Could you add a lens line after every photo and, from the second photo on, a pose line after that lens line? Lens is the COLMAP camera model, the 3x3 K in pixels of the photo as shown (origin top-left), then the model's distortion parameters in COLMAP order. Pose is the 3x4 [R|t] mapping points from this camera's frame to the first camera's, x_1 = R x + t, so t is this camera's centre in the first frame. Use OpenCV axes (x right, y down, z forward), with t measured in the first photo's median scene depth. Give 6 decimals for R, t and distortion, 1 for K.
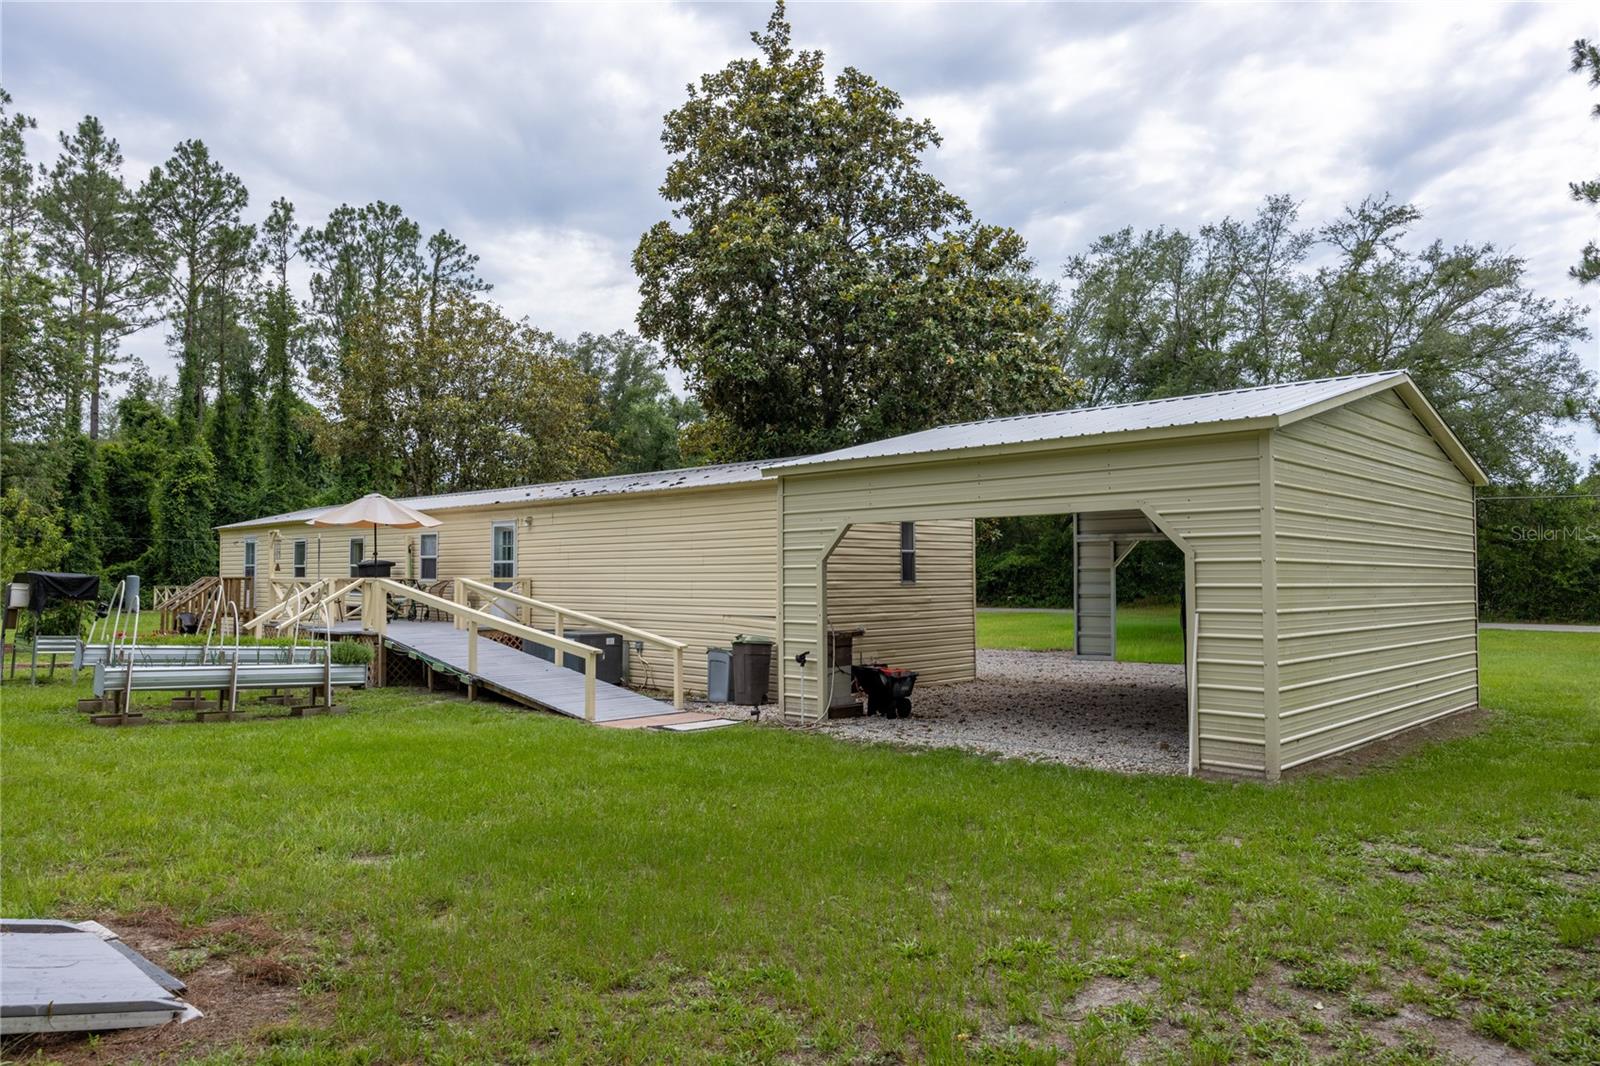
lens RADIAL K [[1063.6, 0, 808.4], [0, 1063.6, 539.8], [0, 0, 1]] dist [-0.029932, 0.006394]
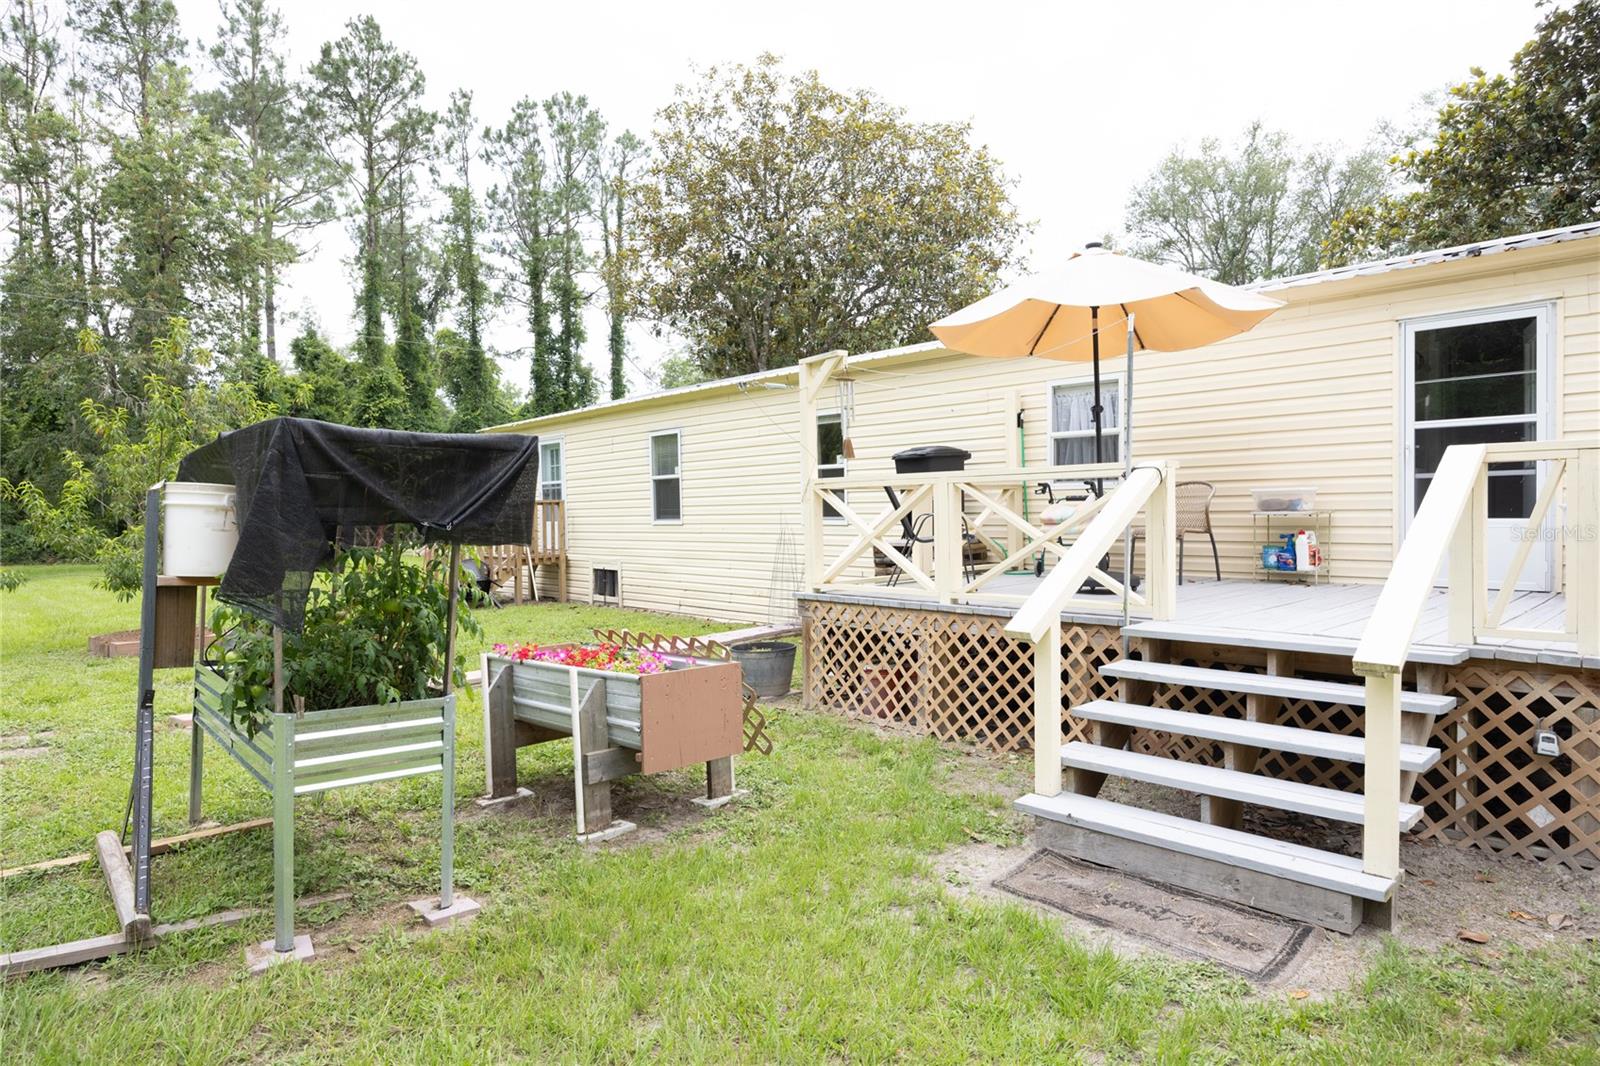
lens RADIAL K [[922.7, 0, 793.9], [0, 922.7, 541.4], [0, 0, 1]] dist [-0.006605, -0.007100]
pose [[0.996989, -0.014353, -0.076207, -0.177001], [0.019538, 0.997512, 0.067736, 0.012895], [0.075045, -0.069021, 0.994789, 0.235669]]
